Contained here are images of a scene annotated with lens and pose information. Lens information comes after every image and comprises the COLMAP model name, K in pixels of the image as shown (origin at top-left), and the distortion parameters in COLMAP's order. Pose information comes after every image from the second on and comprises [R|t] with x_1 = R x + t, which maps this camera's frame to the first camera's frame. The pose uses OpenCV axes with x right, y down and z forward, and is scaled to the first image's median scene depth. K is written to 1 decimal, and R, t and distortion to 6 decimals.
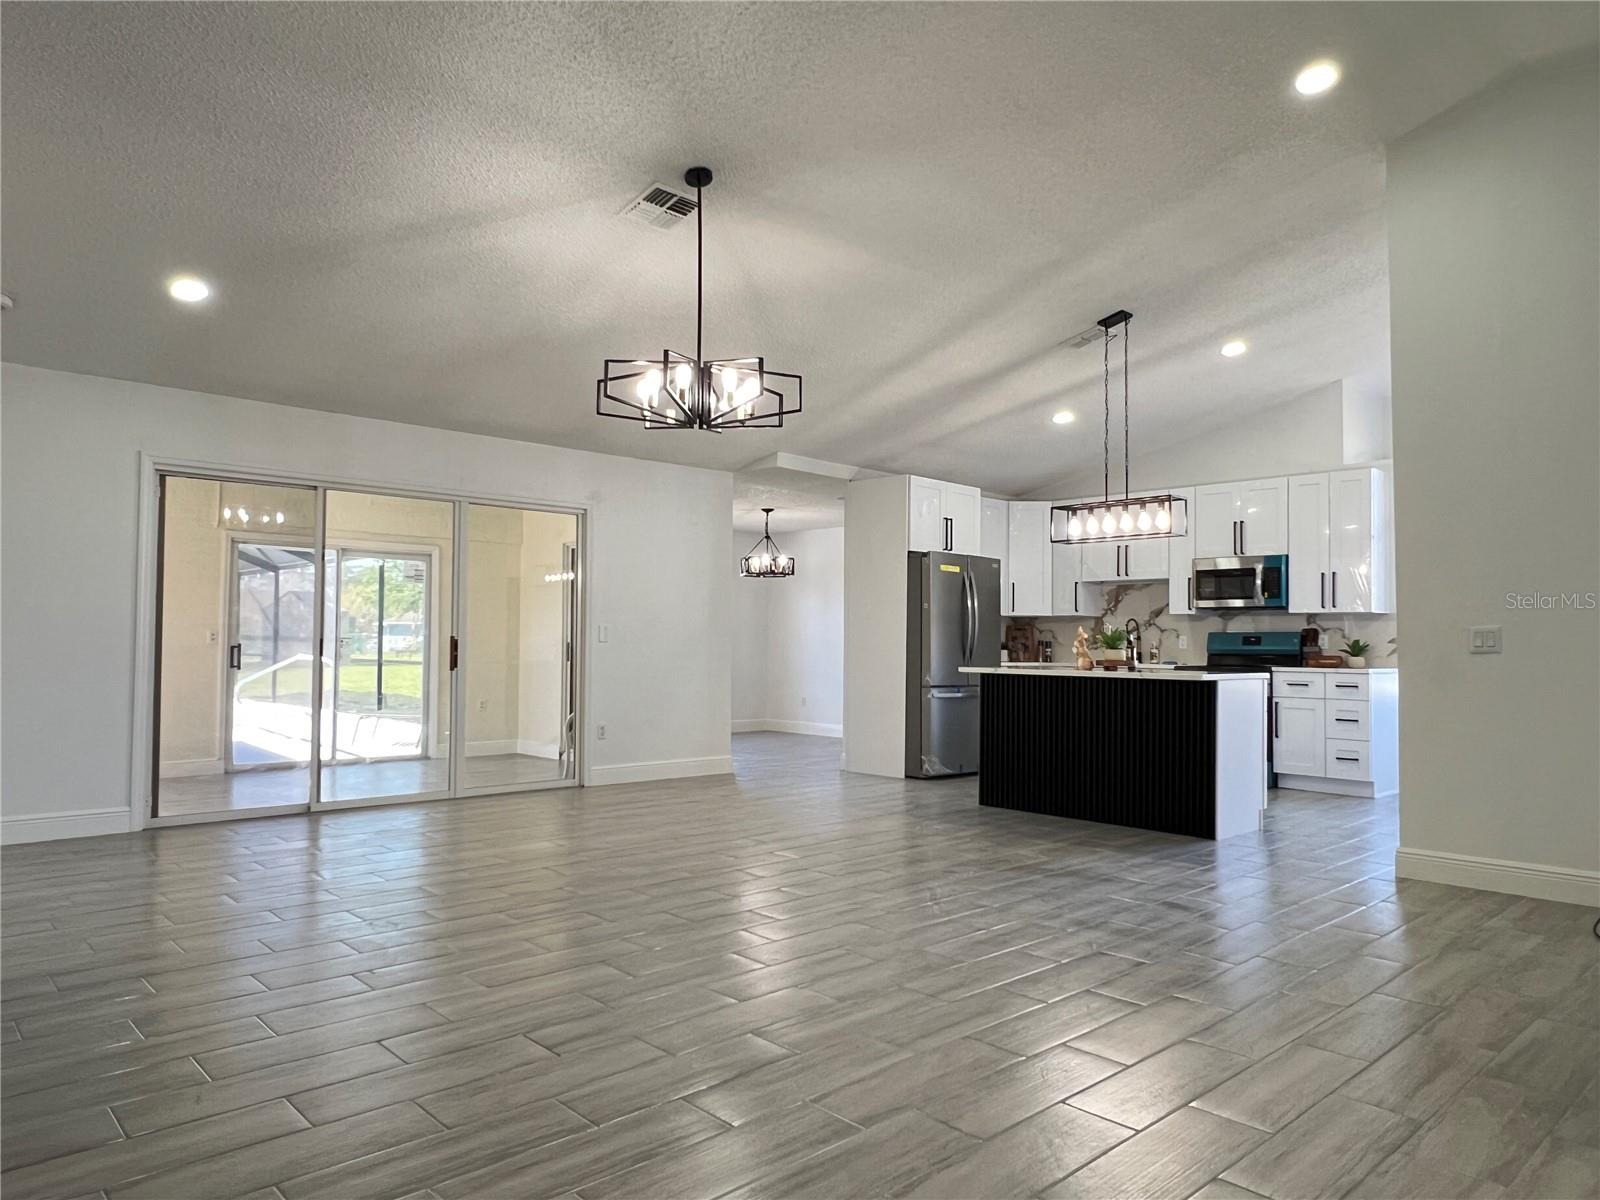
lens RADIAL K [[1050.1, 0, 804.9], [0, 1050.1, 600.7], [0, 0, 1]] dist [-0.000442, 0.000951]
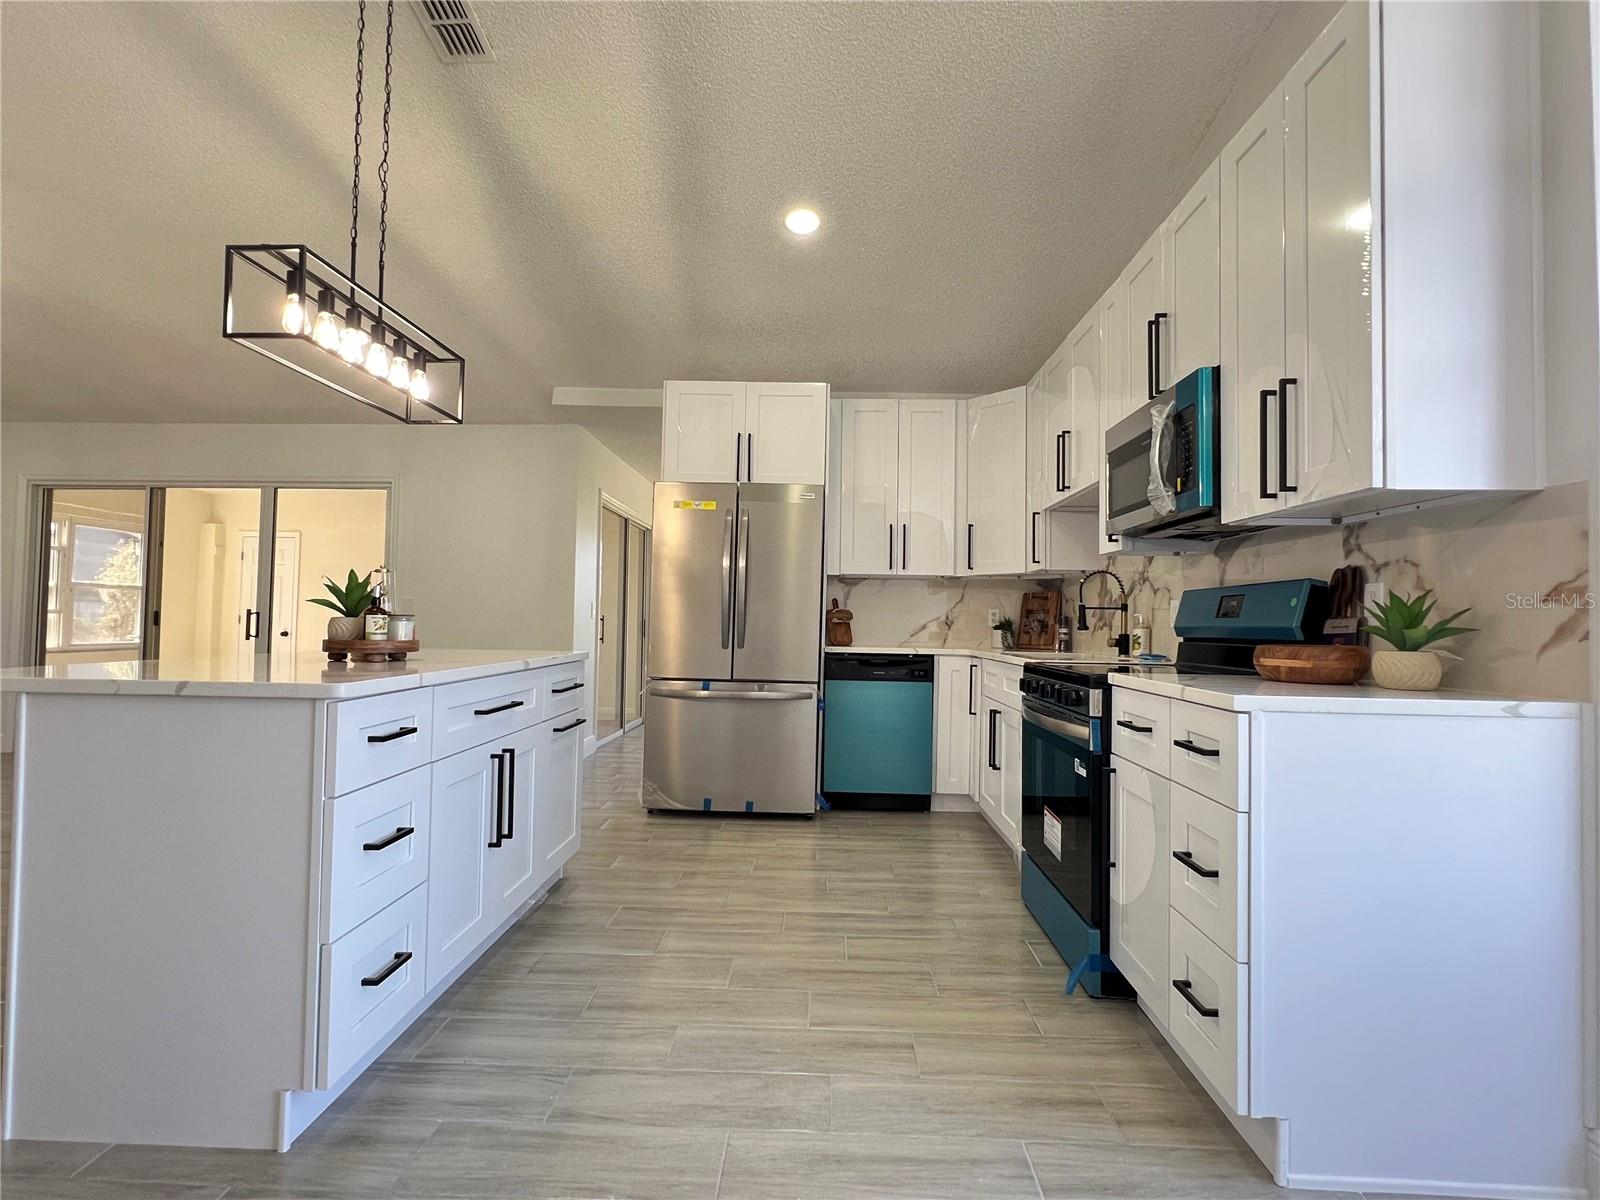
lens RADIAL K [[767.9, 0, 808.8], [0, 767.9, 605.1], [0, 0, 1]] dist [0.000820, 0.001099]
pose [[0.705193, -0.017750, -0.708794, 0.518489], [0.023276, 0.999727, -0.001879, 0.034528], [0.708634, -0.015173, 0.705413, 0.676940]]
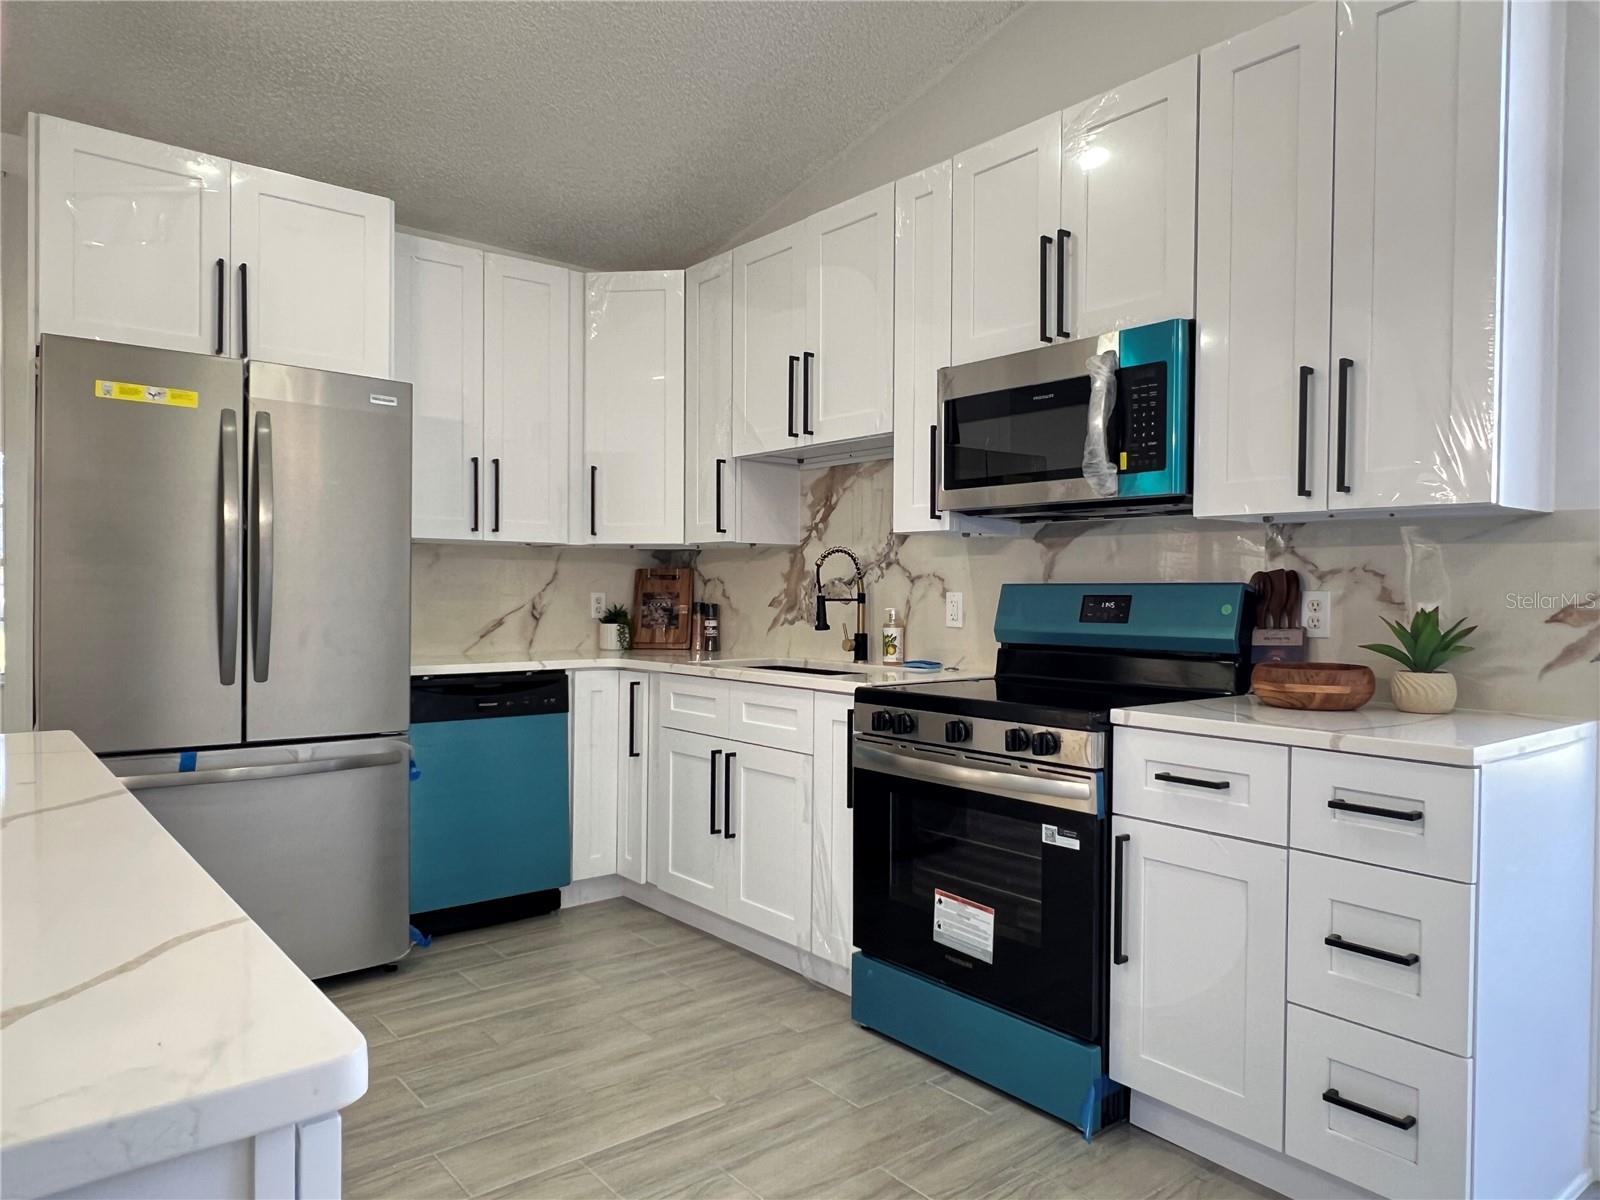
lens RADIAL K [[1050.1, 0, 795.3], [0, 1050.1, 607.3], [0, 0, 1]] dist [-0.000442, 0.000951]
pose [[0.996656, -0.004908, -0.081566, 0.353824], [0.009644, 0.998283, 0.057769, 0.017639], [0.081143, -0.058363, 0.994992, 0.659652]]
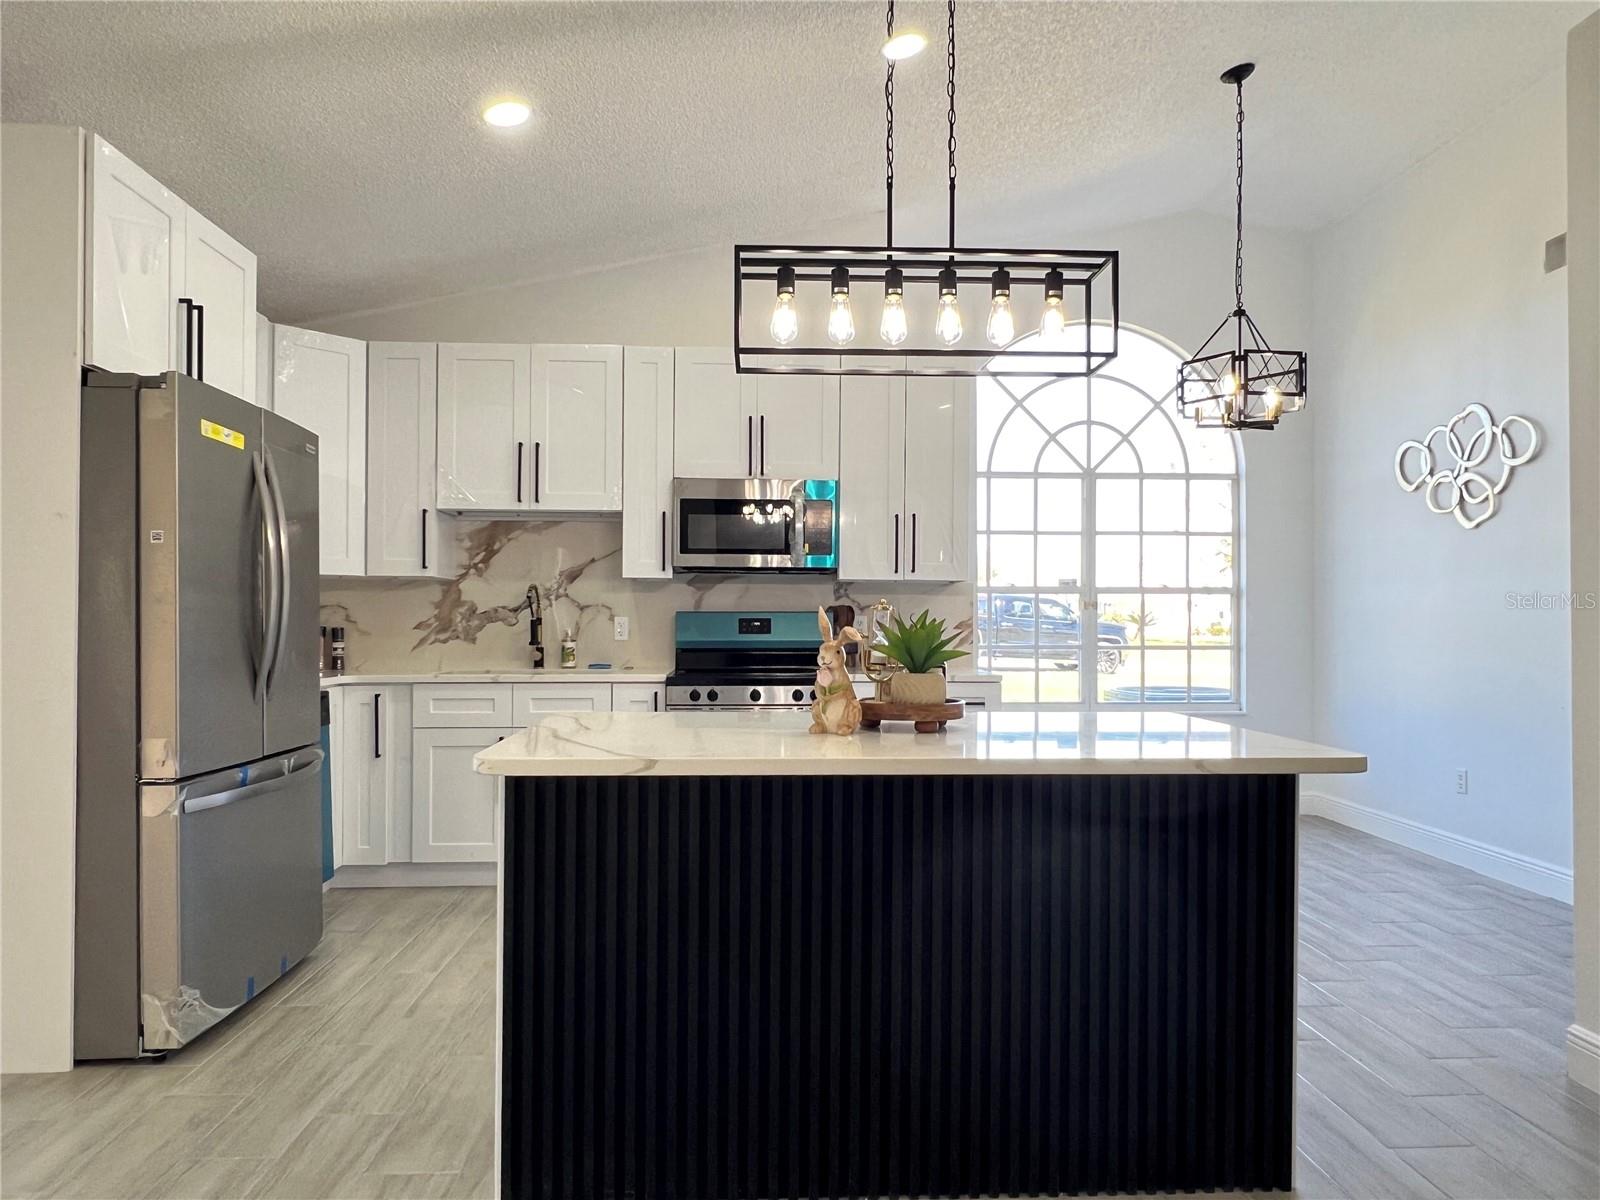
lens RADIAL K [[1050.1, 0, 793.3], [0, 1050.1, 607.2], [0, 0, 1]] dist [-0.000442, 0.000951]
pose [[0.653558, -0.001970, 0.756874, -0.003546], [-0.028052, 0.999247, 0.026824, 0.011428], [-0.756357, -0.038763, 0.653010, 0.599676]]
